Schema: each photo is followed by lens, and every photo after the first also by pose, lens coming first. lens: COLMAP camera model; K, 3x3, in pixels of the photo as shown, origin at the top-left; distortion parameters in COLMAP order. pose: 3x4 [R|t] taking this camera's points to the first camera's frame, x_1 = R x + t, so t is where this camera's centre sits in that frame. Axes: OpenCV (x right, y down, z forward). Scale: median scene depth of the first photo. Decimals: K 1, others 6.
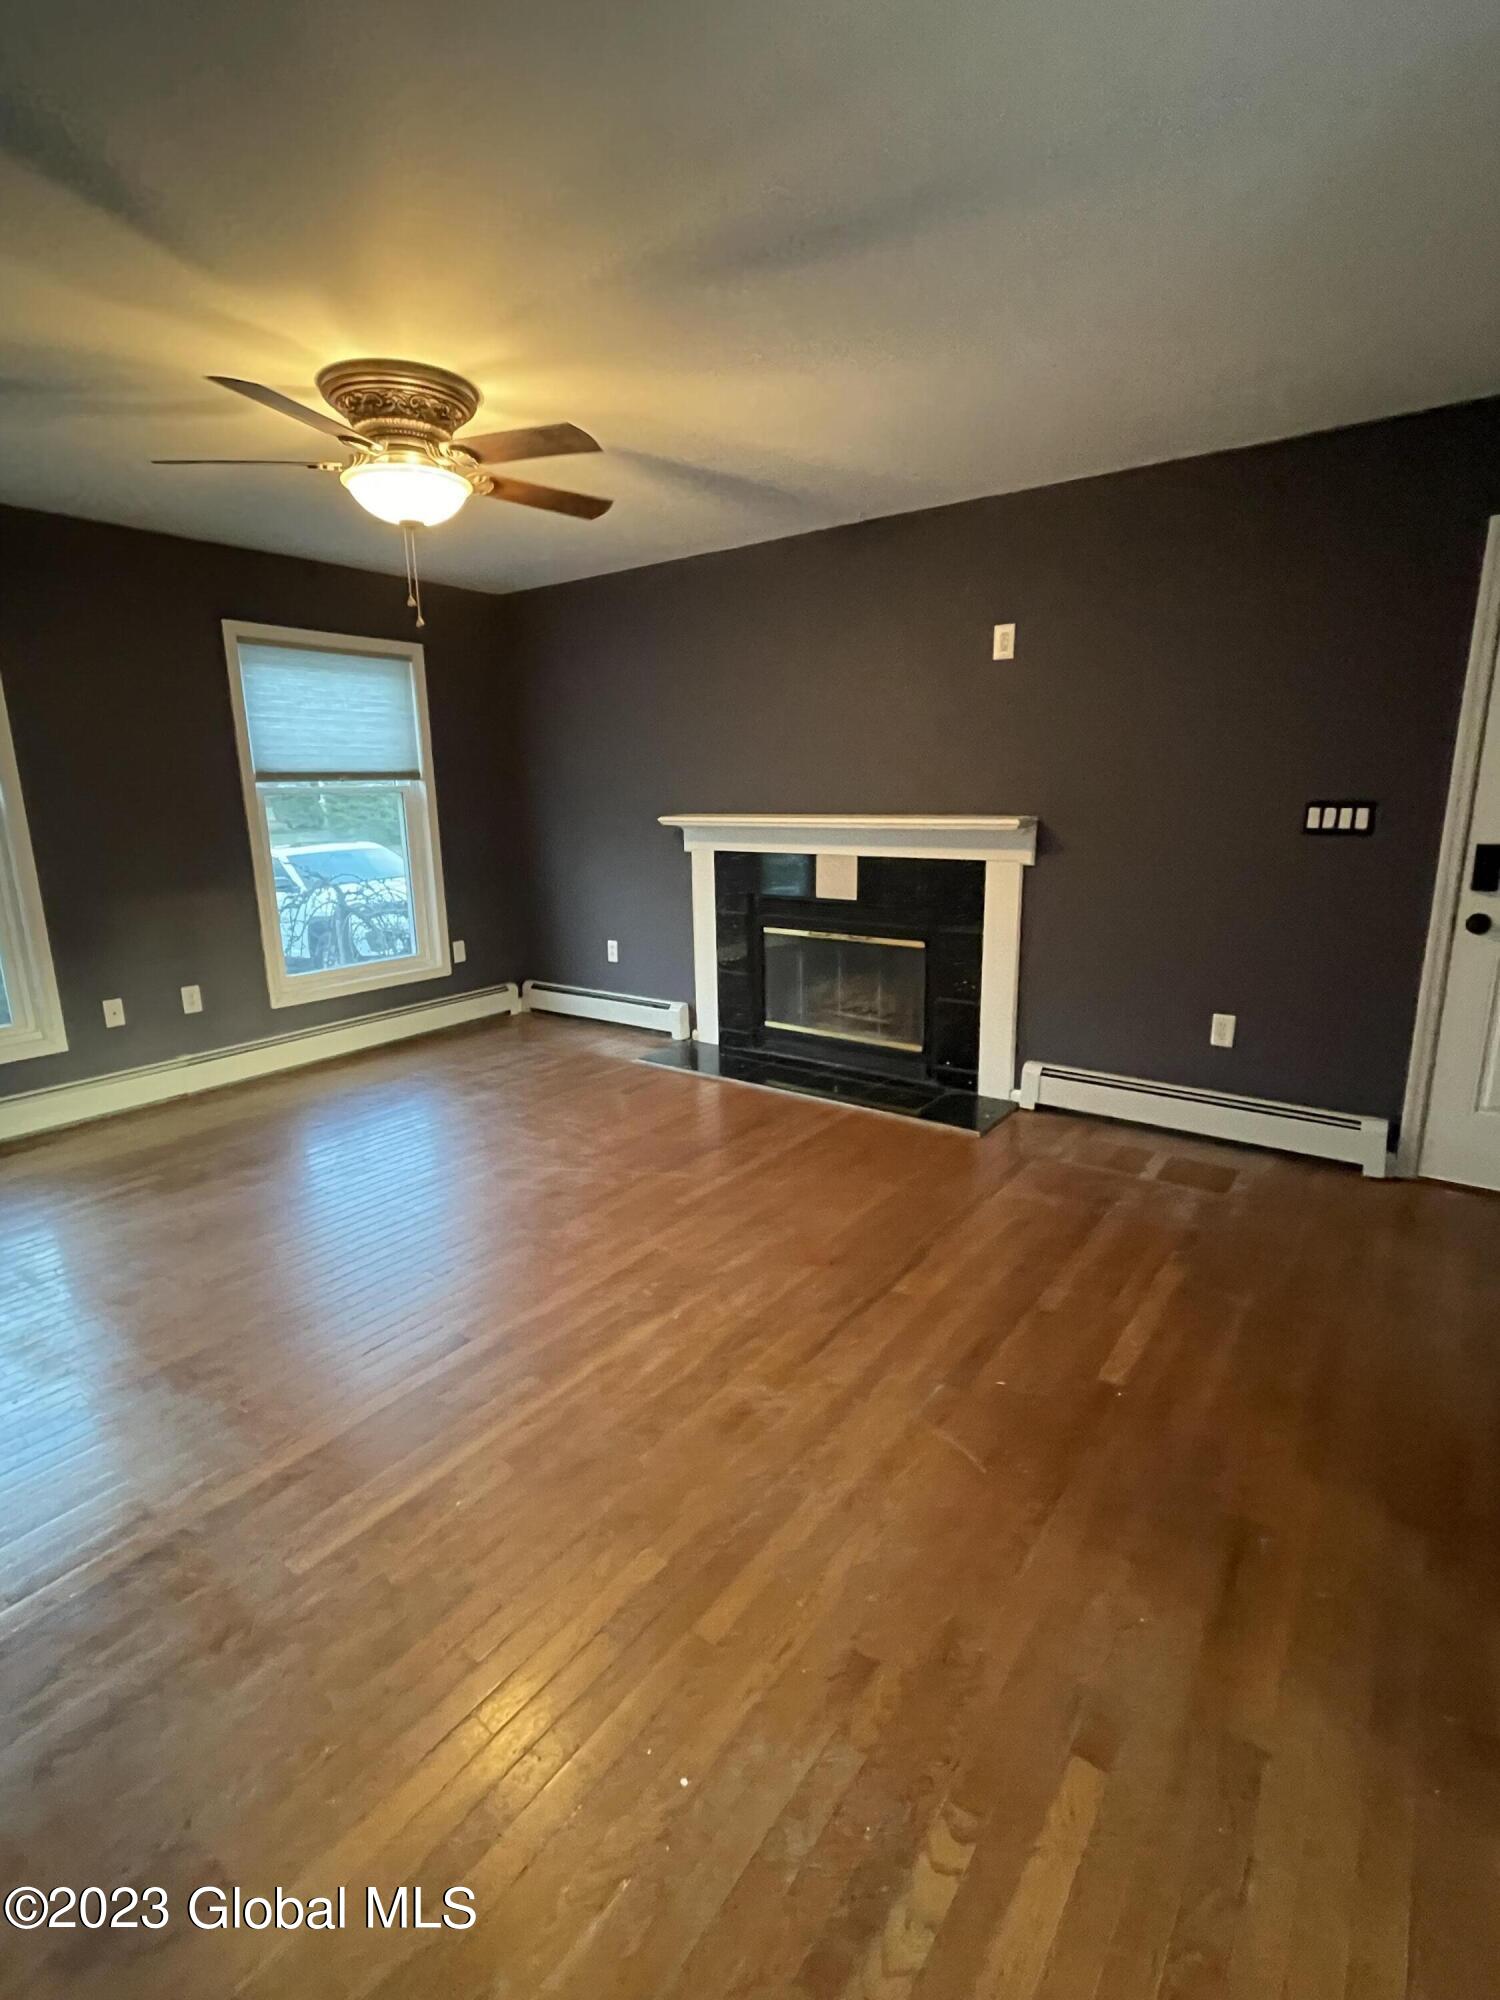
lens RADIAL K [[938.6, 0, 744.6], [0, 938.6, 1003.3], [0, 0, 1]] dist [-0.001911, 0.000859]
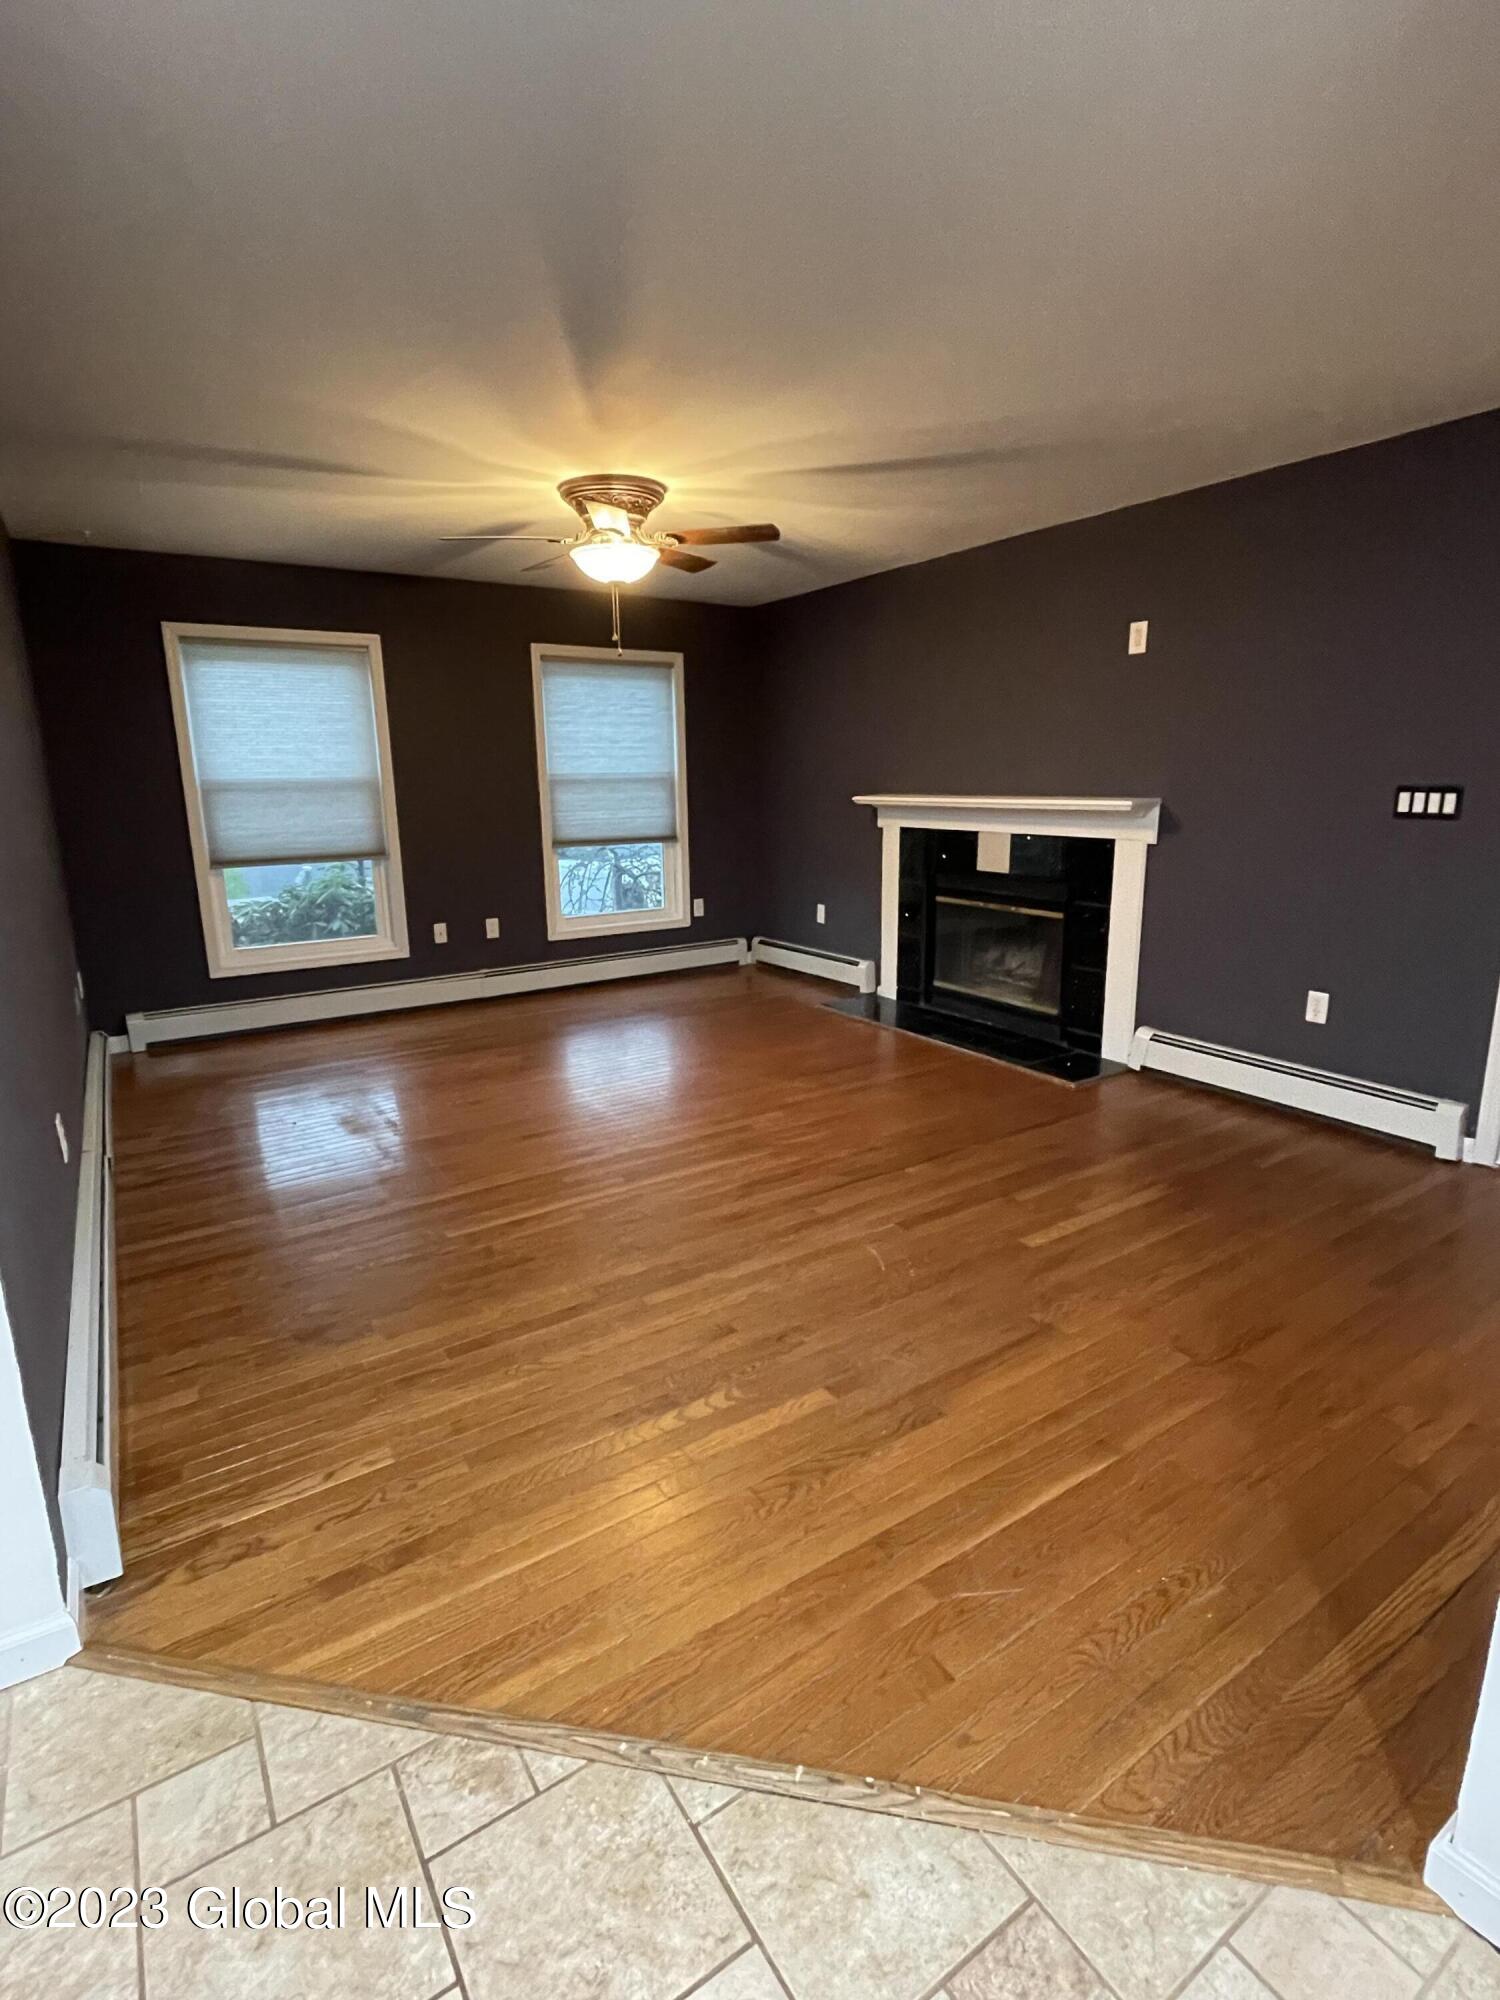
lens RADIAL K [[964.4, 0, 740.4], [0, 964.4, 1002.7], [0, 0, 1]] dist [-0.004877, -0.000580]
pose [[0.936466, 0.084476, -0.340434, 0.224091], [-0.081321, 0.996410, 0.023551, 0.041386], [0.341202, 0.005630, 0.939973, -0.177750]]
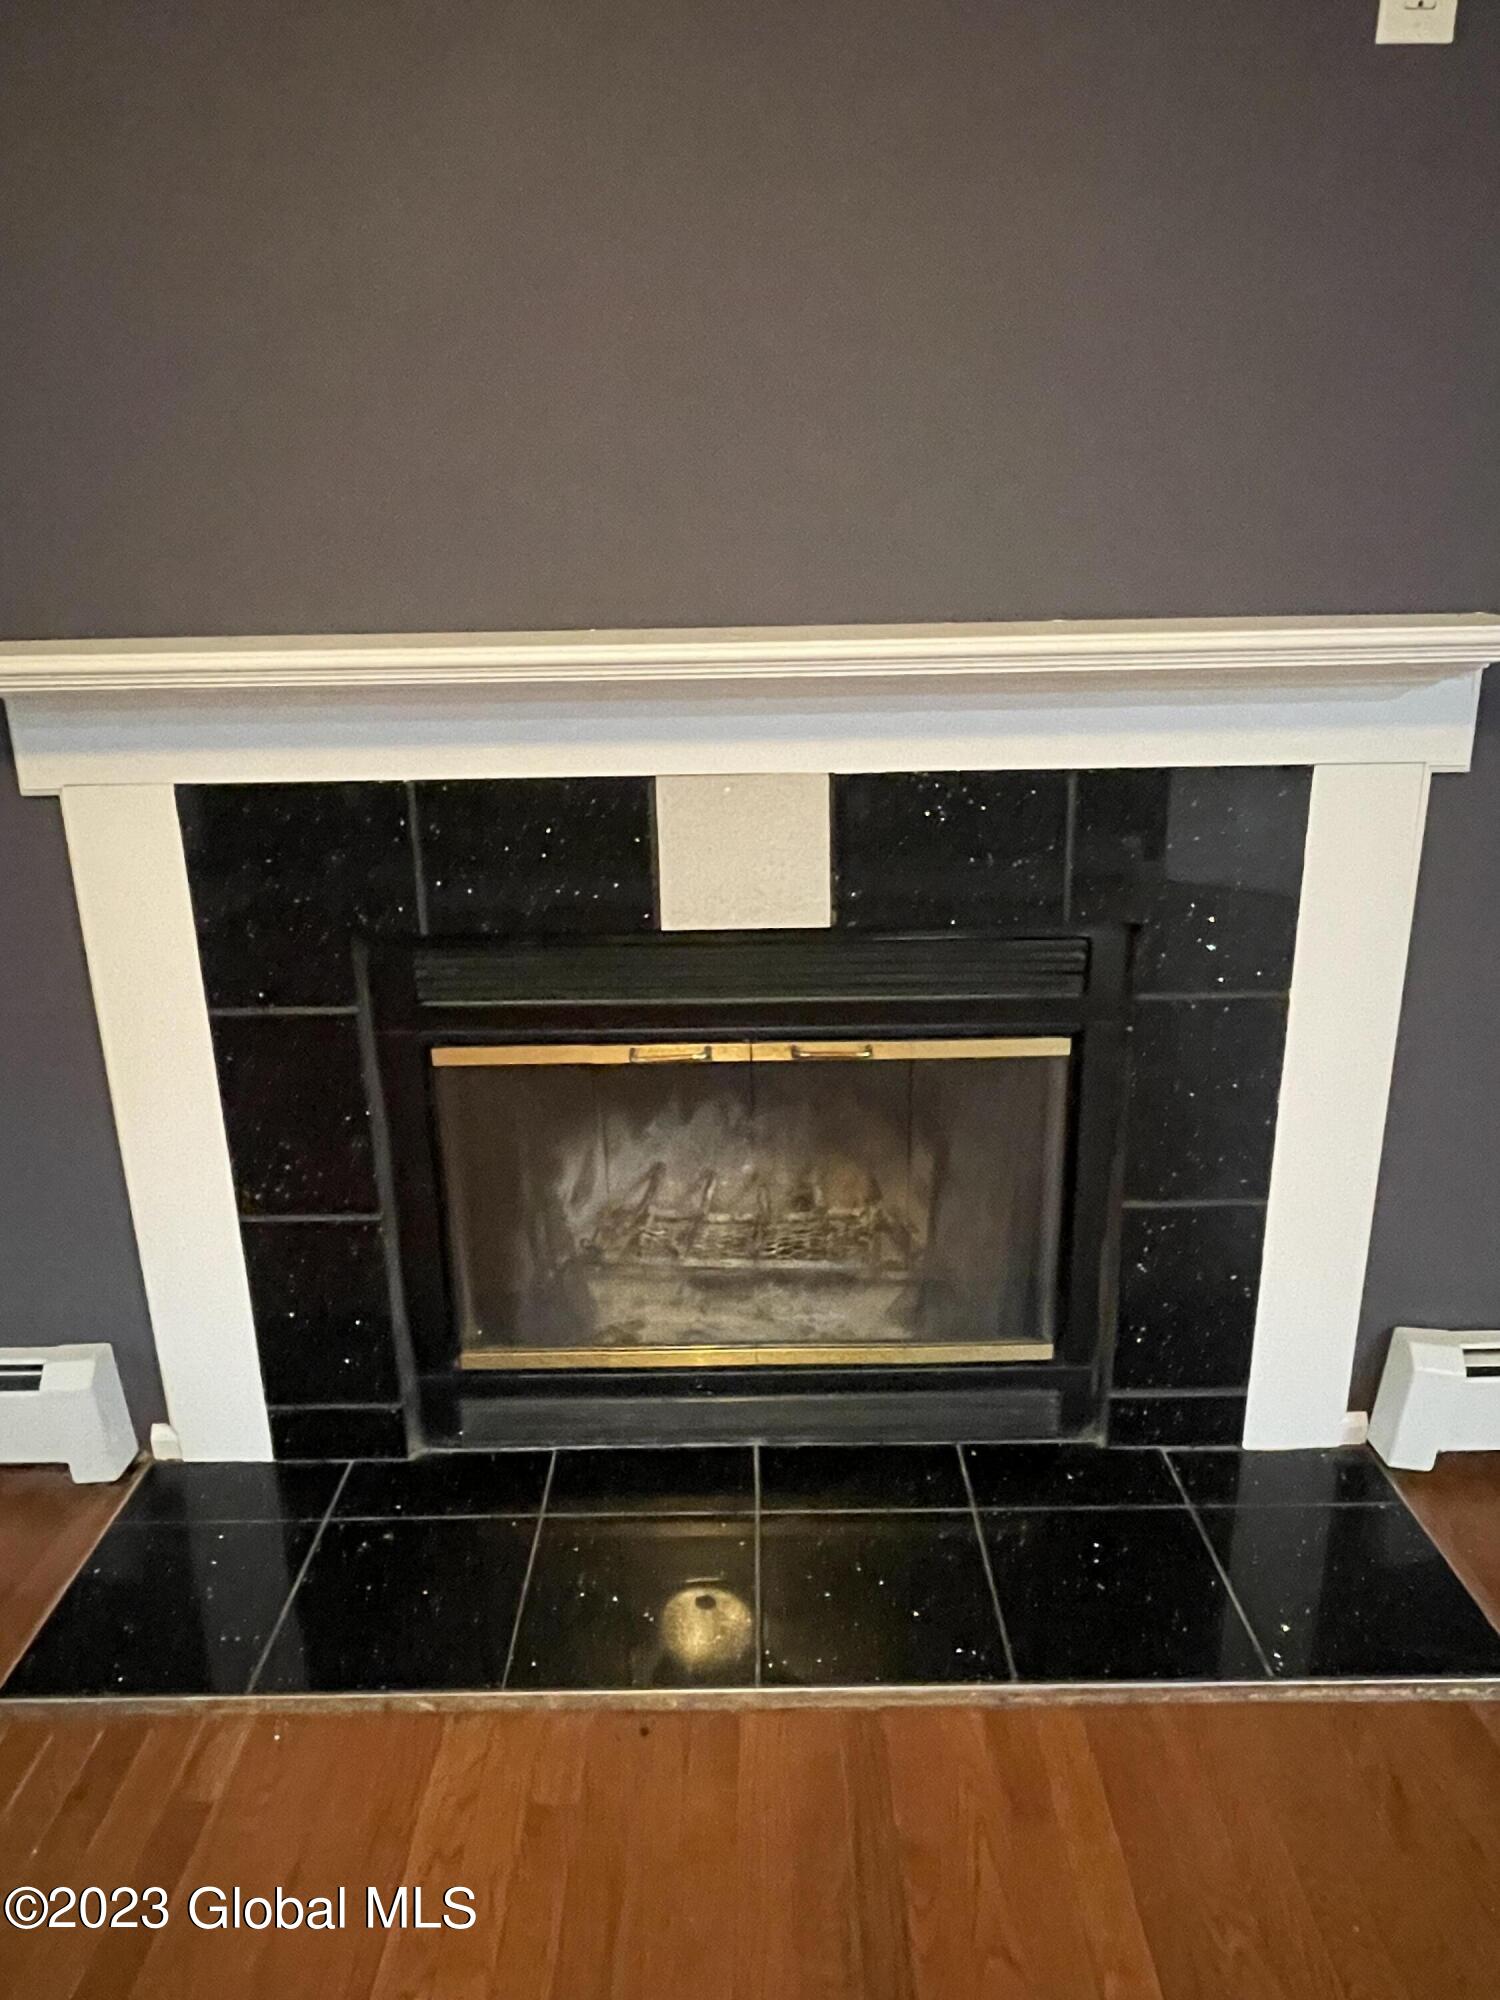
lens RADIAL K [[1255.4, 0, 752.6], [0, 1255.4, 1002.2], [0, 0, 1]] dist [-0.003296, -0.002036]
pose [[0.797593, -0.167369, 0.579512, -0.129044], [0.141833, 0.985835, 0.089513, -0.125696], [-0.586285, 0.010799, 0.810033, 0.704817]]
